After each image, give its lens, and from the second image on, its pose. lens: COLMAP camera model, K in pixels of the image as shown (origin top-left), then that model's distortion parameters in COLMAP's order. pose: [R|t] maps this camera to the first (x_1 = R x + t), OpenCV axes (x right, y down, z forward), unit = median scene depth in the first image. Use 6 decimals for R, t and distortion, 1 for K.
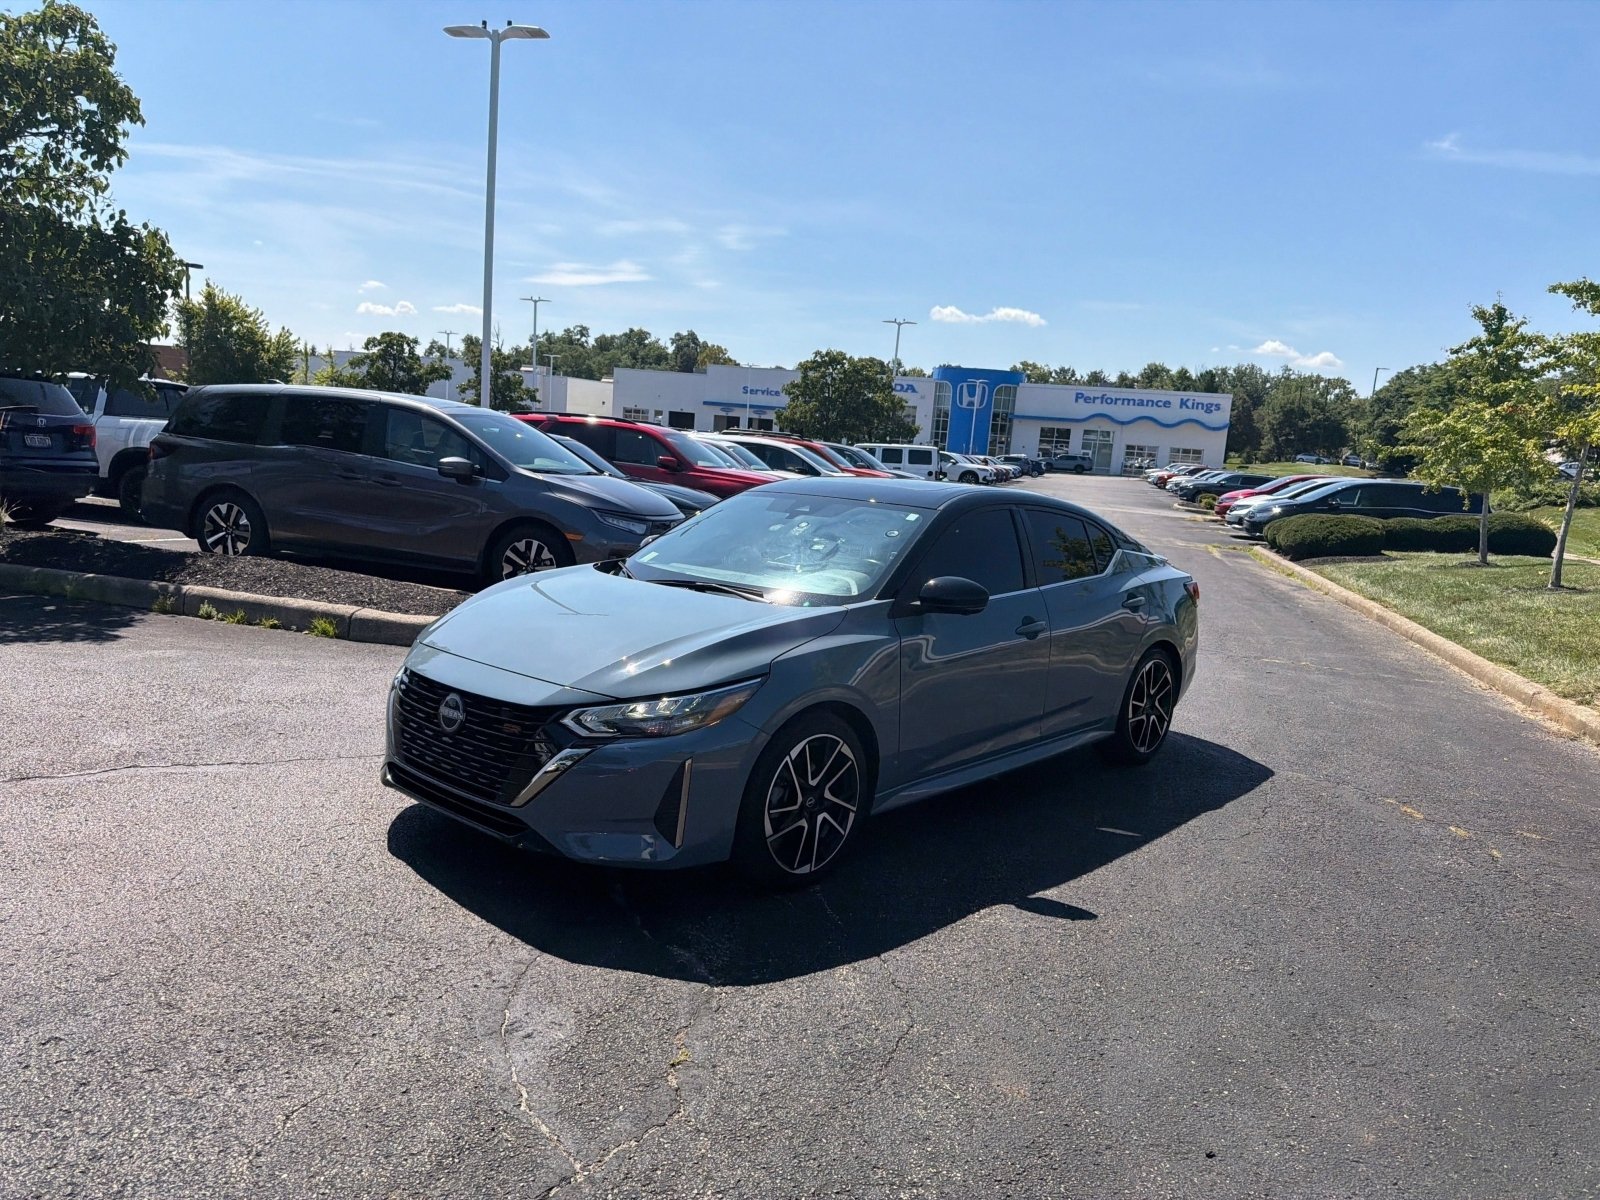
lens RADIAL K [[1124.2, 0, 787.2], [0, 1124.2, 599.1], [0, 0, 1]] dist [0.119331, -0.182768]
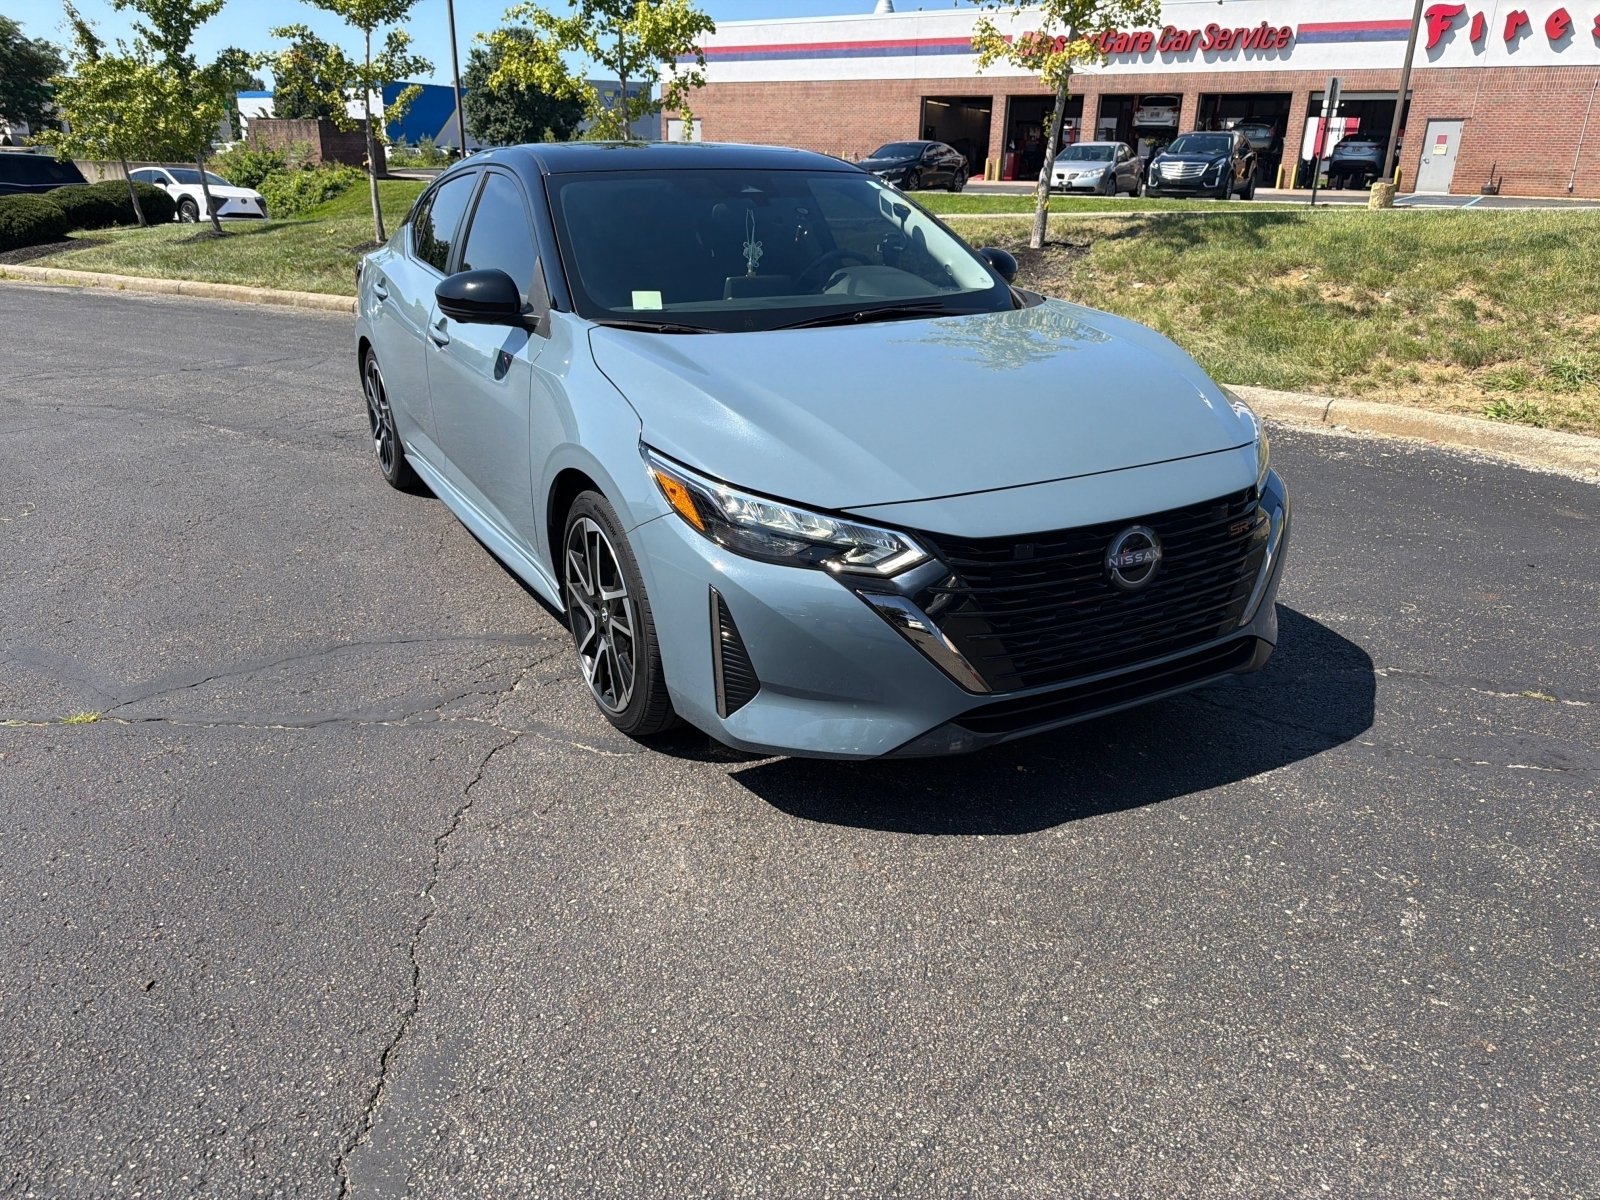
lens RADIAL K [[1140.2, 0, 789.3], [0, 1140.2, 607.0], [0, 0, 1]] dist [0.016605, -0.022862]
pose [[0.304438, -0.397896, 0.865446, -0.066802], [0.142630, 0.917372, 0.371597, -0.009828], [-0.941793, 0.010310, 0.336035, 0.071636]]
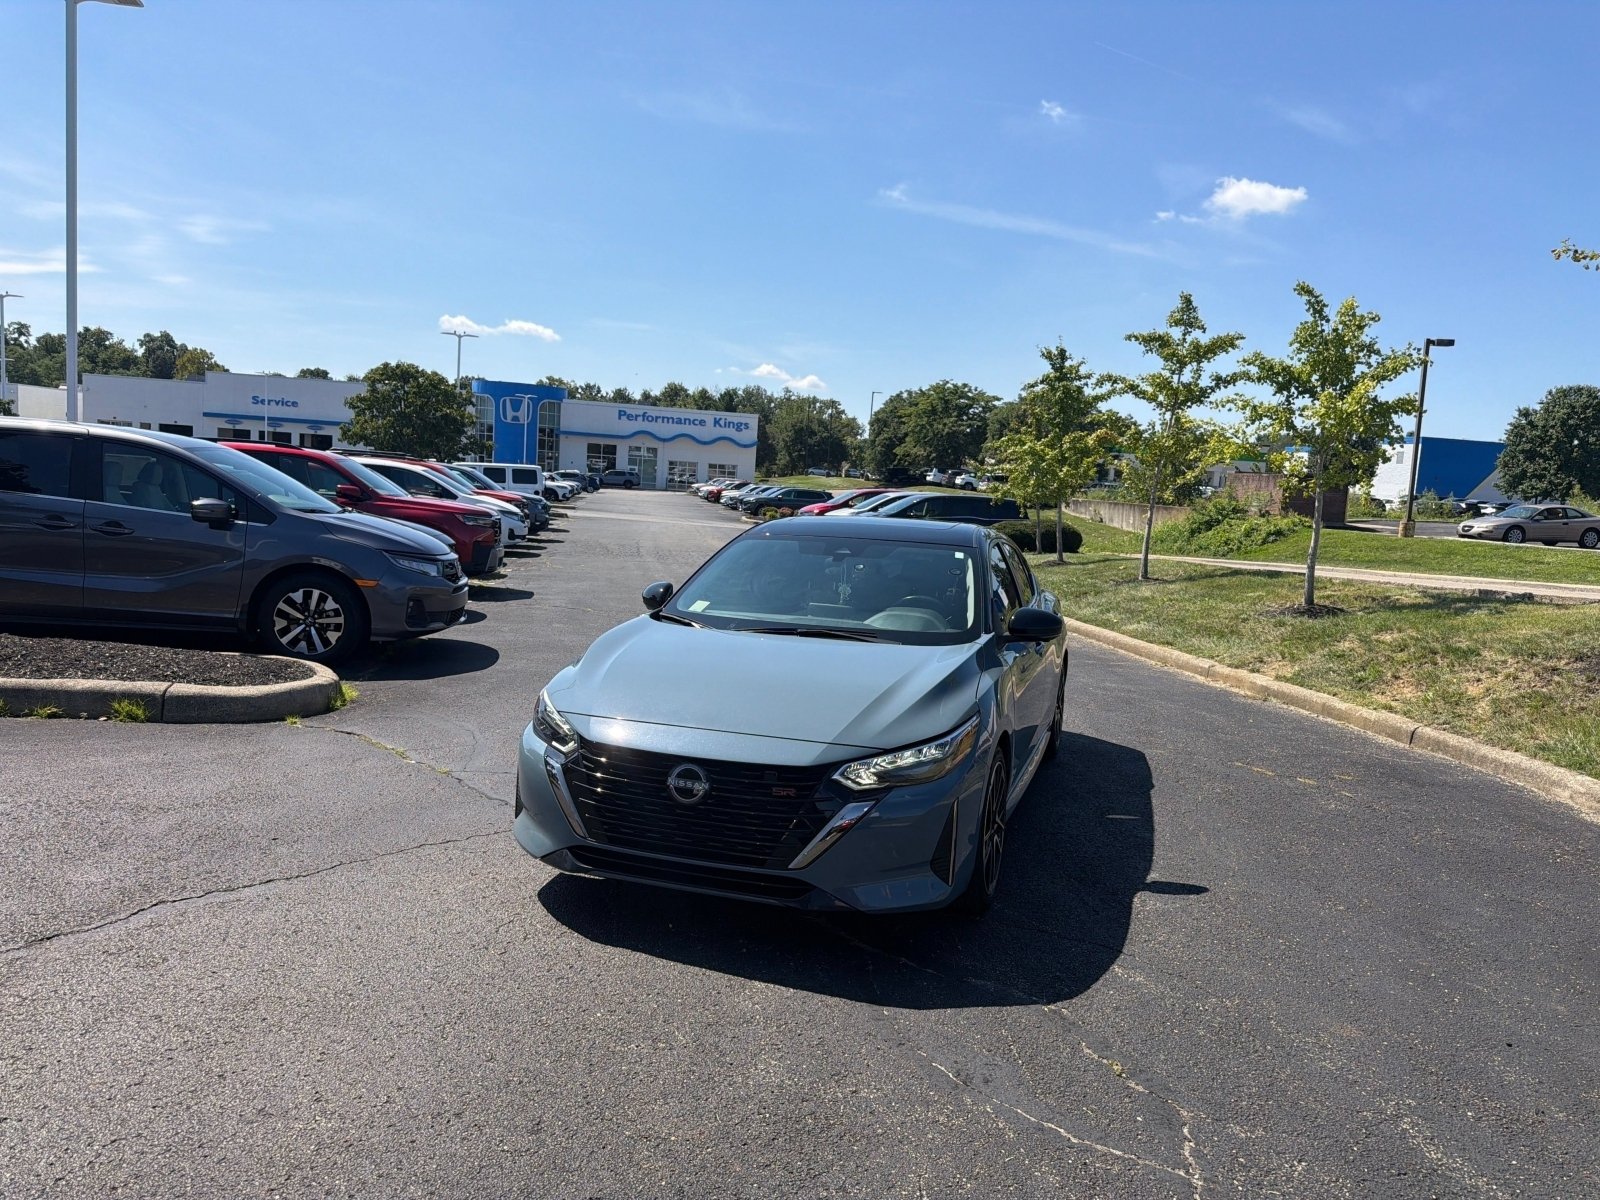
lens RADIAL K [[1125.8, 0, 791.0], [0, 1125.8, 604.9], [0, 0, 1]] dist [0.109903, -0.170256]
pose [[0.913763, -0.062582, 0.401399, -0.043755], [0.065491, 0.997832, 0.006486, -0.003848], [-0.400934, 0.020361, 0.915881, 0.006109]]
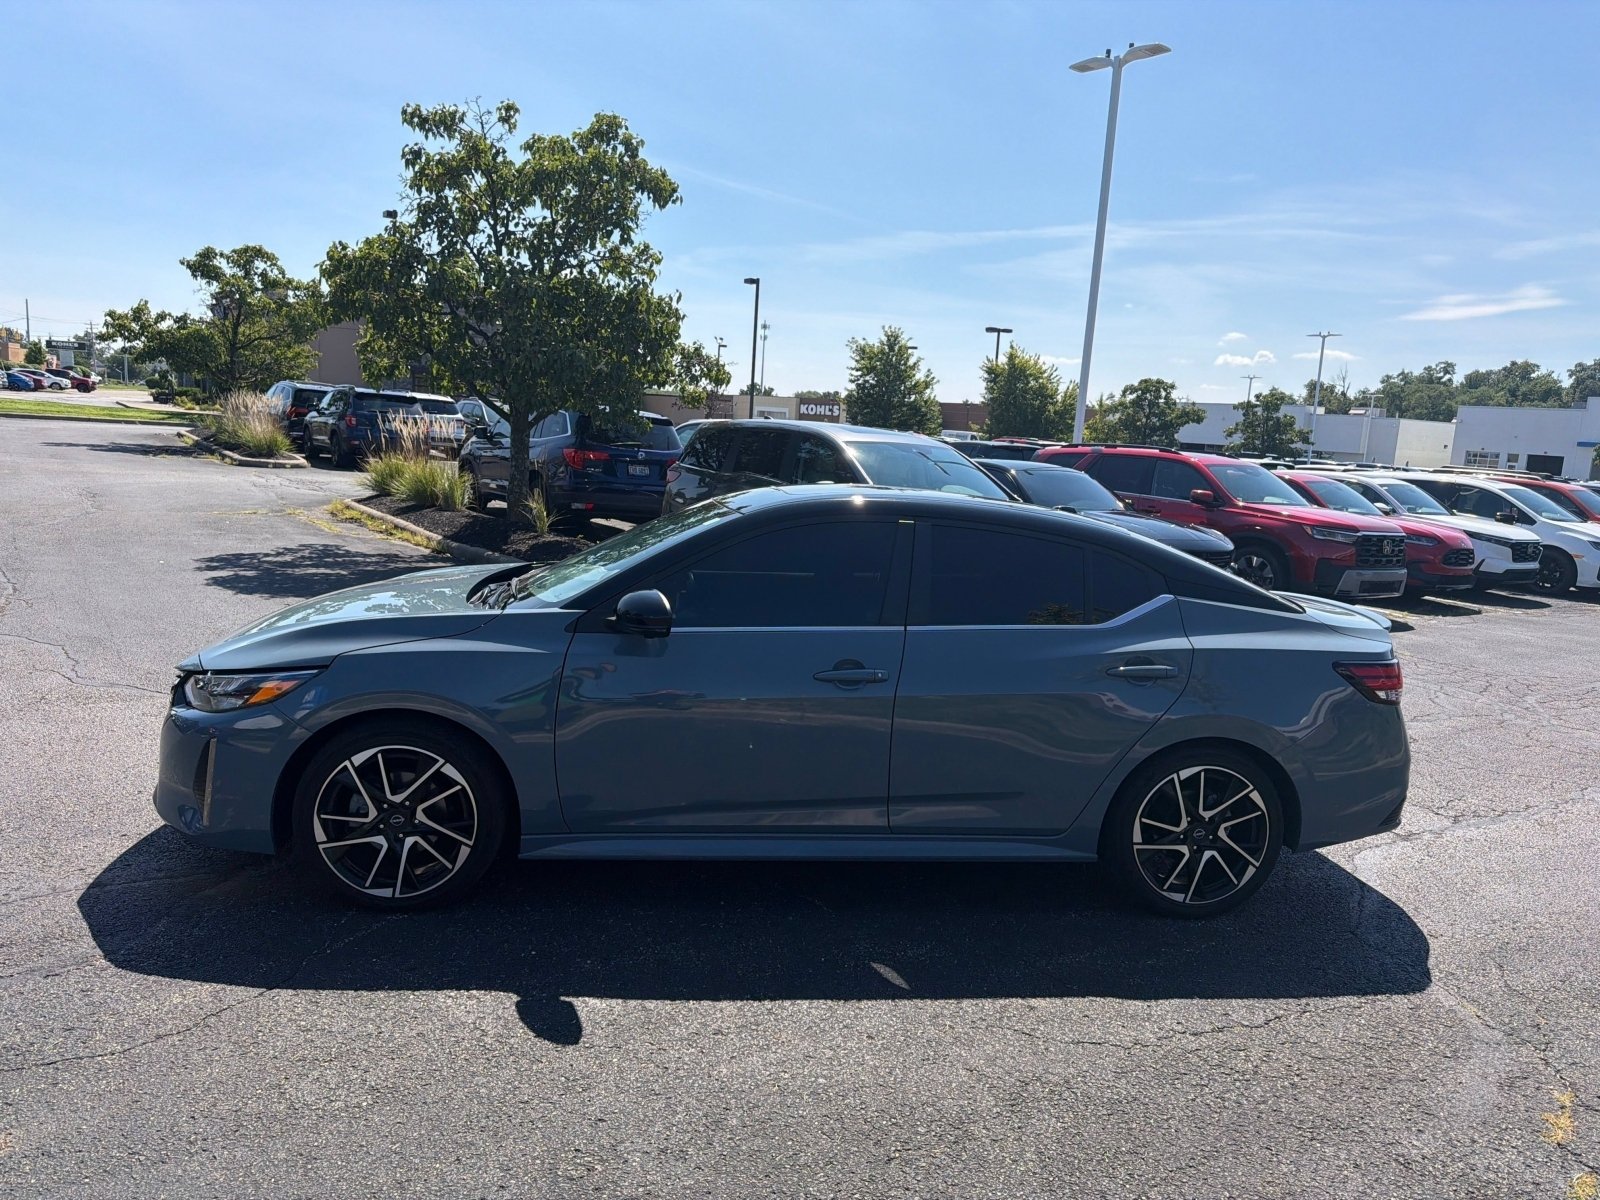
lens RADIAL K [[1130.8, 0, 799.1], [0, 1130.8, 602.5], [0, 0, 1]] dist [0.058921, -0.077015]
pose [[0.763833, 0.076099, -0.640912, 0.063239], [-0.102095, 0.994768, -0.003562, -0.001582], [0.637288, 0.068155, 0.767606, 0.037904]]
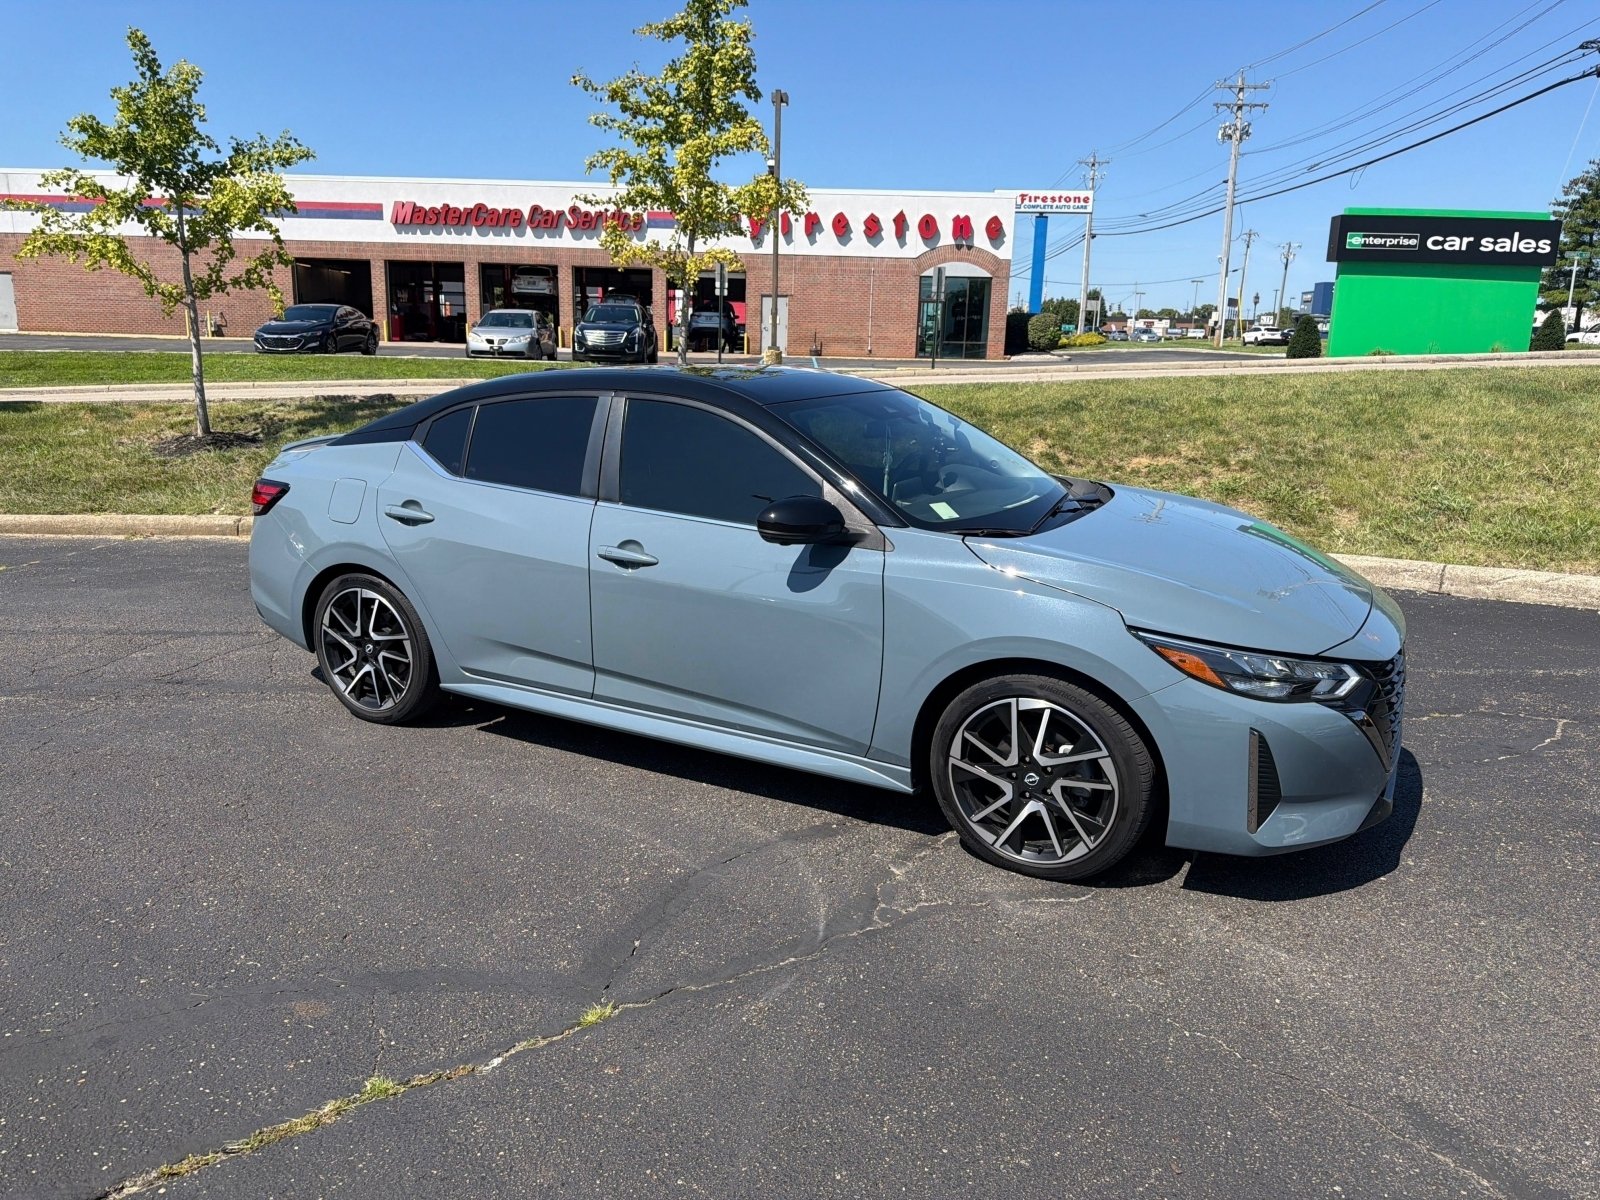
lens RADIAL K [[1125.8, 0, 791.0], [0, 1125.8, 604.9], [0, 0, 1]] dist [0.109903, -0.170256]
pose [[-0.249548, -0.291051, 0.923588, -0.074280], [0.105737, 0.939870, 0.324751, -0.021406], [-0.962572, 0.178699, -0.203768, 0.121952]]
